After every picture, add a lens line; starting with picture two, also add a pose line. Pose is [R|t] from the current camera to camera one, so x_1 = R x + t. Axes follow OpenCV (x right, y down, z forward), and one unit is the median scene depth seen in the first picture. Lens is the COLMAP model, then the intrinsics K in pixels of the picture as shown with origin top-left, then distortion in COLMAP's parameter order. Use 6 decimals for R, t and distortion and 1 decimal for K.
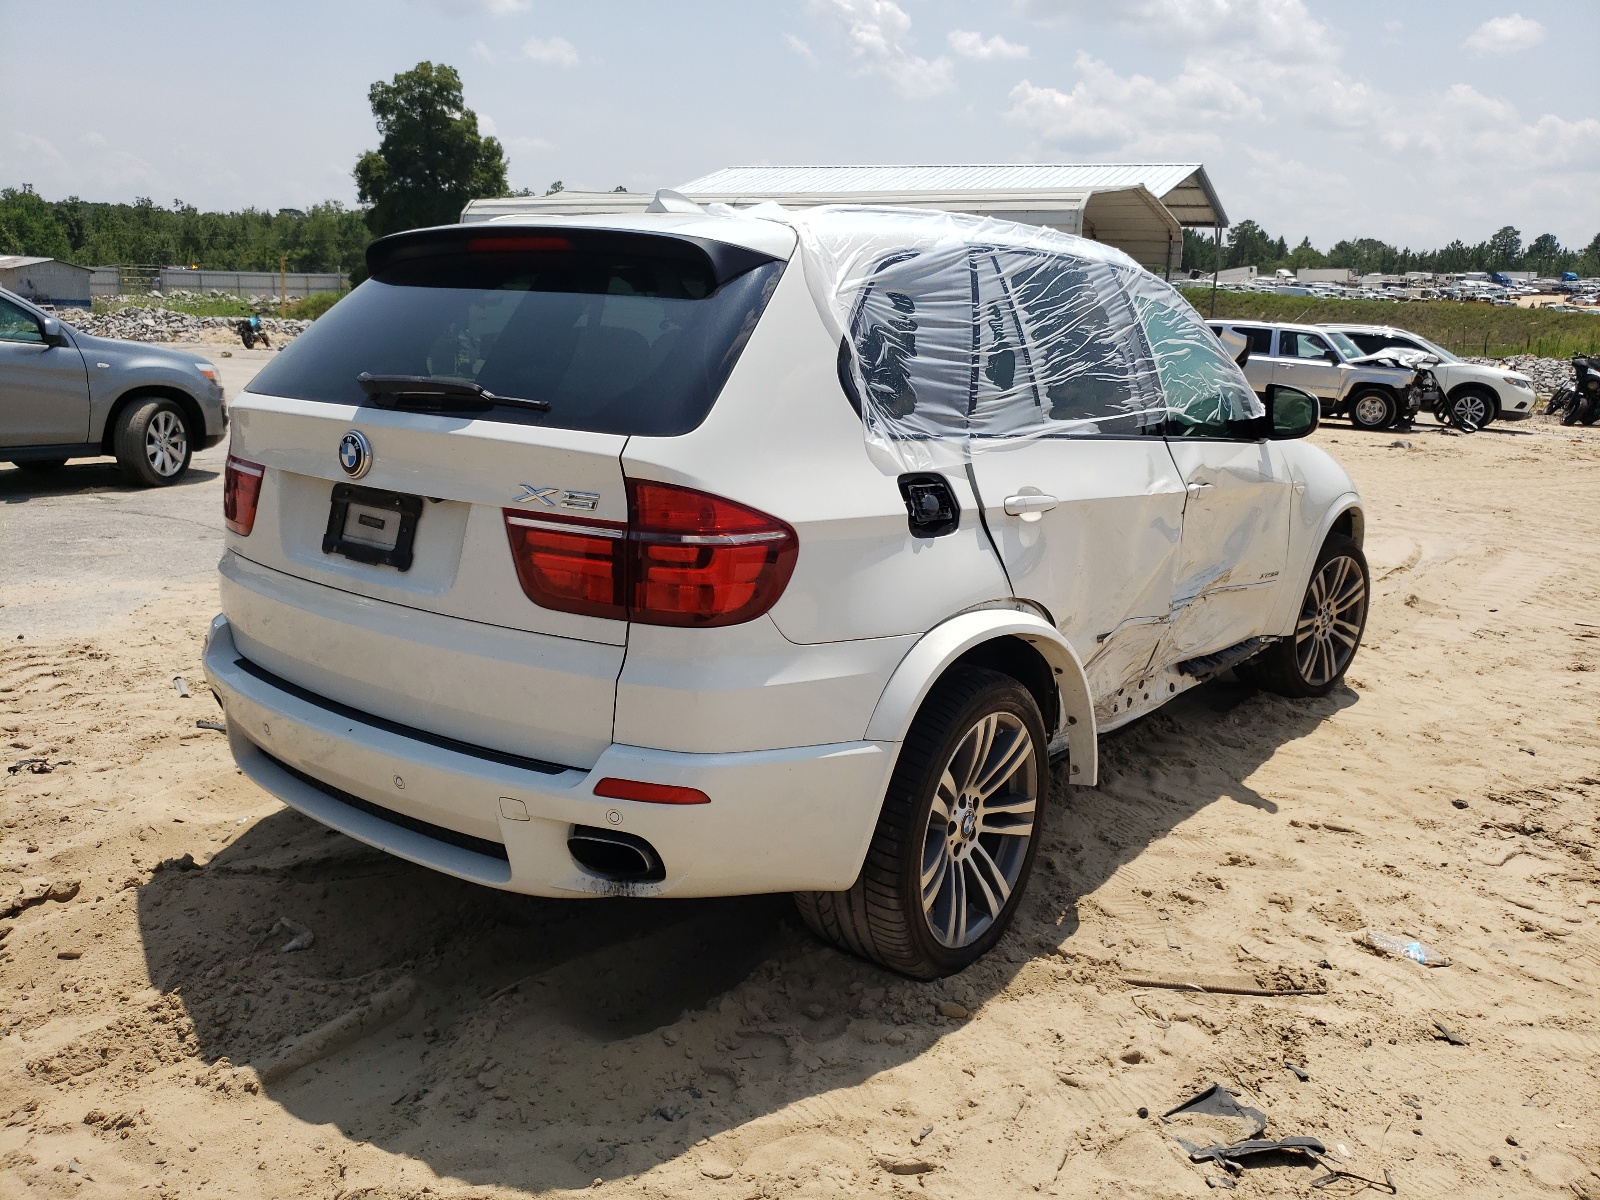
lens RADIAL K [[1219.3, 0, 793.6], [0, 1219.3, 600.0], [0, 0, 1]] dist [0.012594, 0.000836]
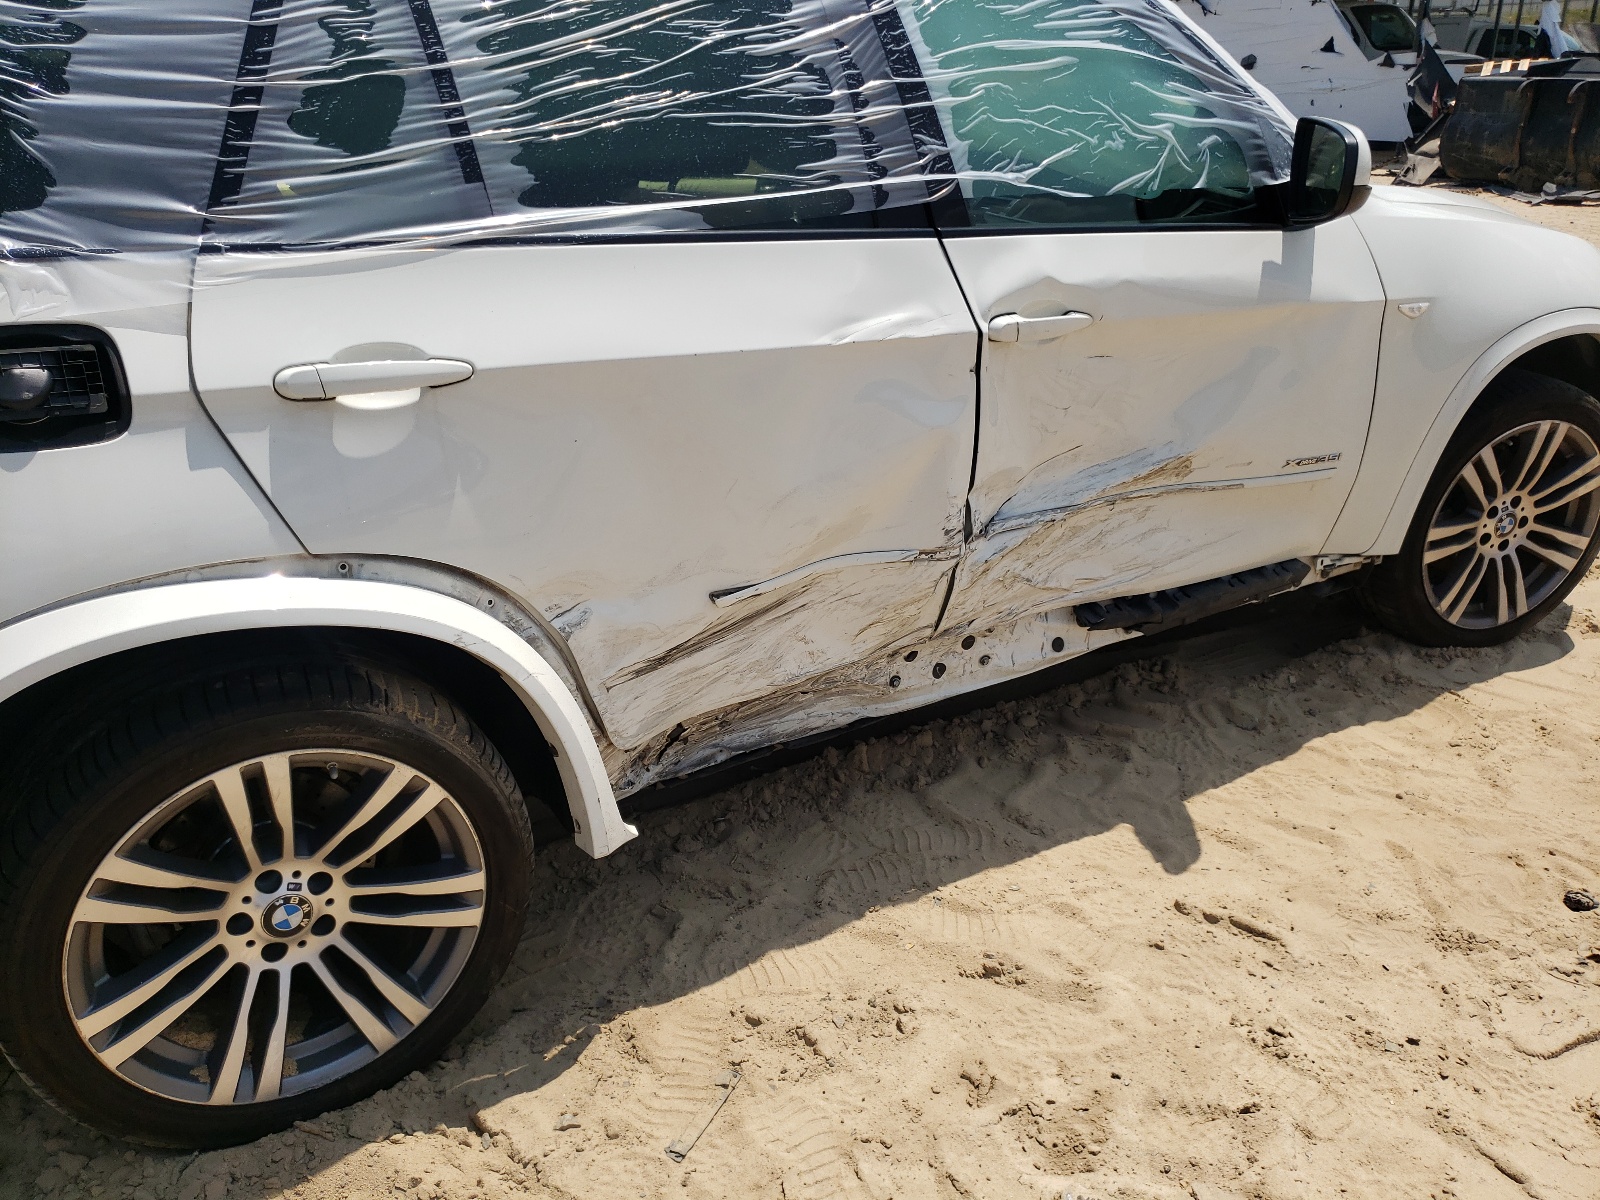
lens RADIAL K [[1219.3, 0, 803.6], [0, 1219.3, 606.6], [0, 0, 1]] dist [0.012594, 0.000836]
pose [[0.935359, 0.093496, -0.341119, 0.470959], [-0.028501, 0.981218, 0.190788, -0.072788], [0.352550, -0.168733, 0.920455, 0.460708]]
